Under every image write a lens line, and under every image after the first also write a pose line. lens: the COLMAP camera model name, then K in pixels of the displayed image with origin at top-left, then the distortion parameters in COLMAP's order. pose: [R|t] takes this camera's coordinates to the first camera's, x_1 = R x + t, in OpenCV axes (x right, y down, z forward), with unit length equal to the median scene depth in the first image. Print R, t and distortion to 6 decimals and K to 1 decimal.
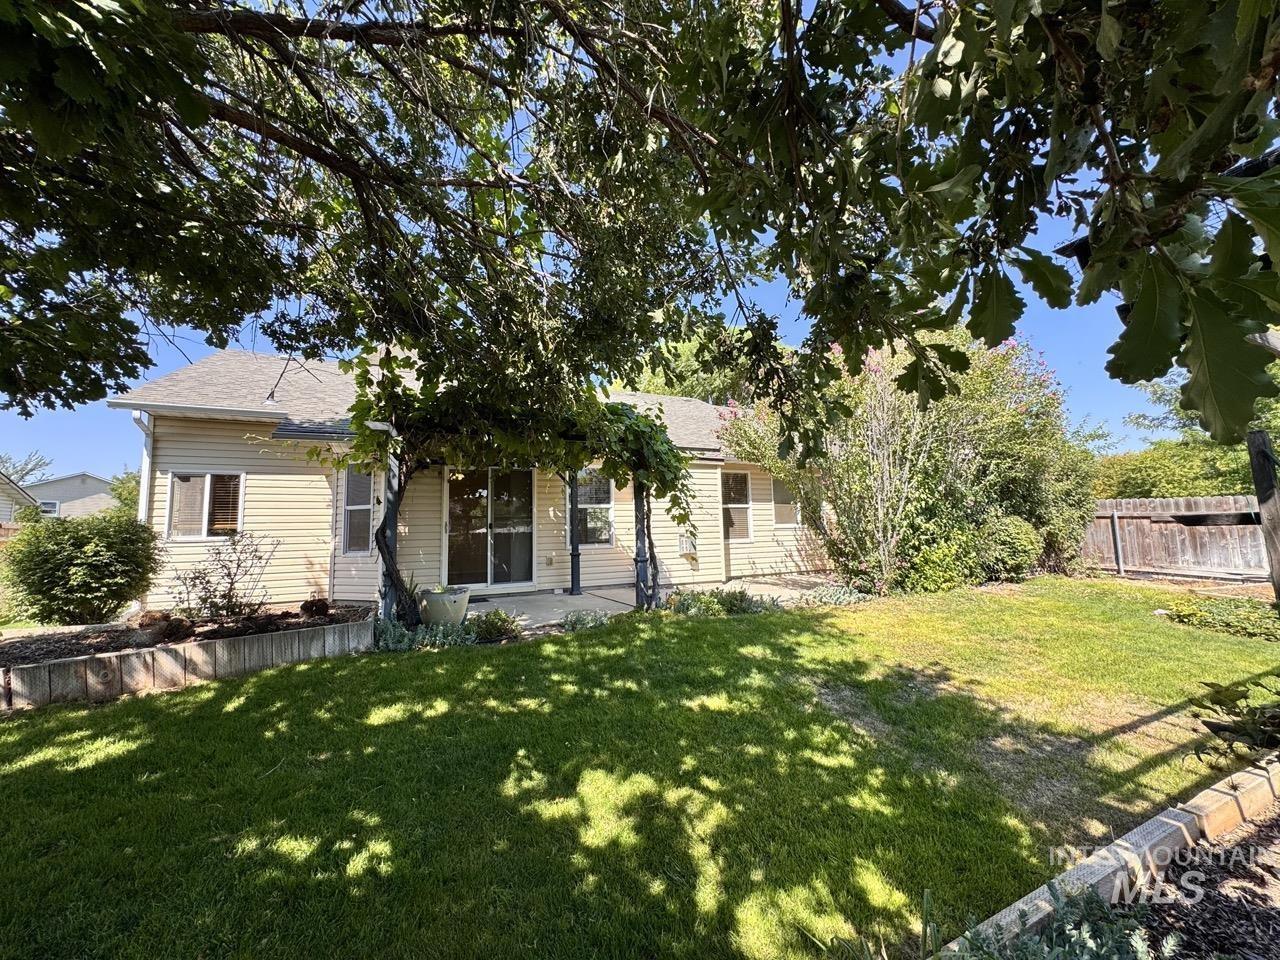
lens RADIAL K [[511.0, 0, 637.1], [0, 511.0, 480.9], [0, 0, 1]] dist [-0.002872, 0.000846]
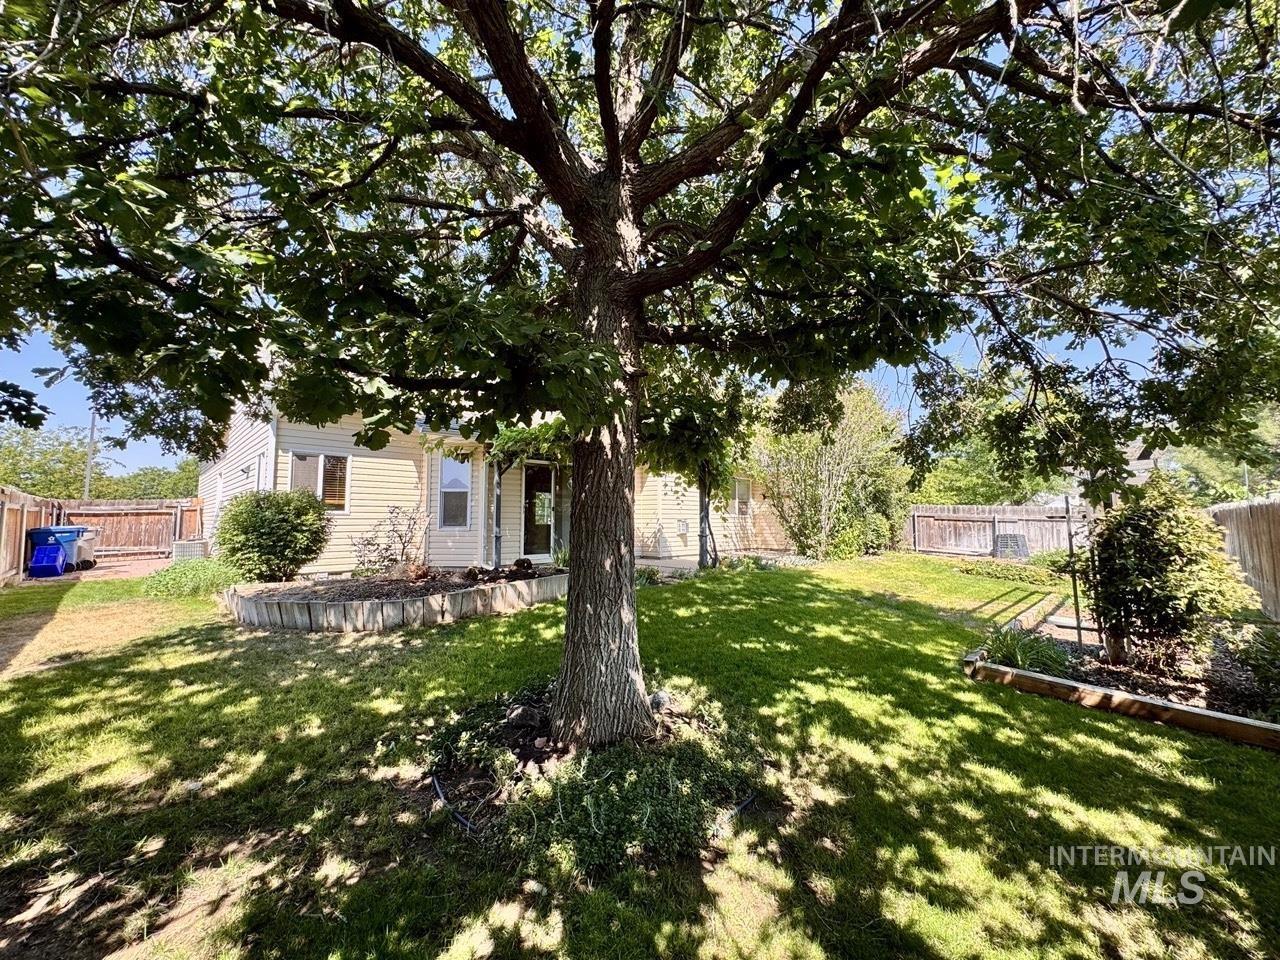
lens RADIAL K [[511.0, 0, 643.4], [0, 511.0, 479.4], [0, 0, 1]] dist [-0.002872, 0.000846]
pose [[0.943868, 0.051262, 0.326321, -0.543468], [-0.058597, 0.998201, 0.012678, -0.014960], [-0.325084, -0.031088, 0.945174, -0.292539]]
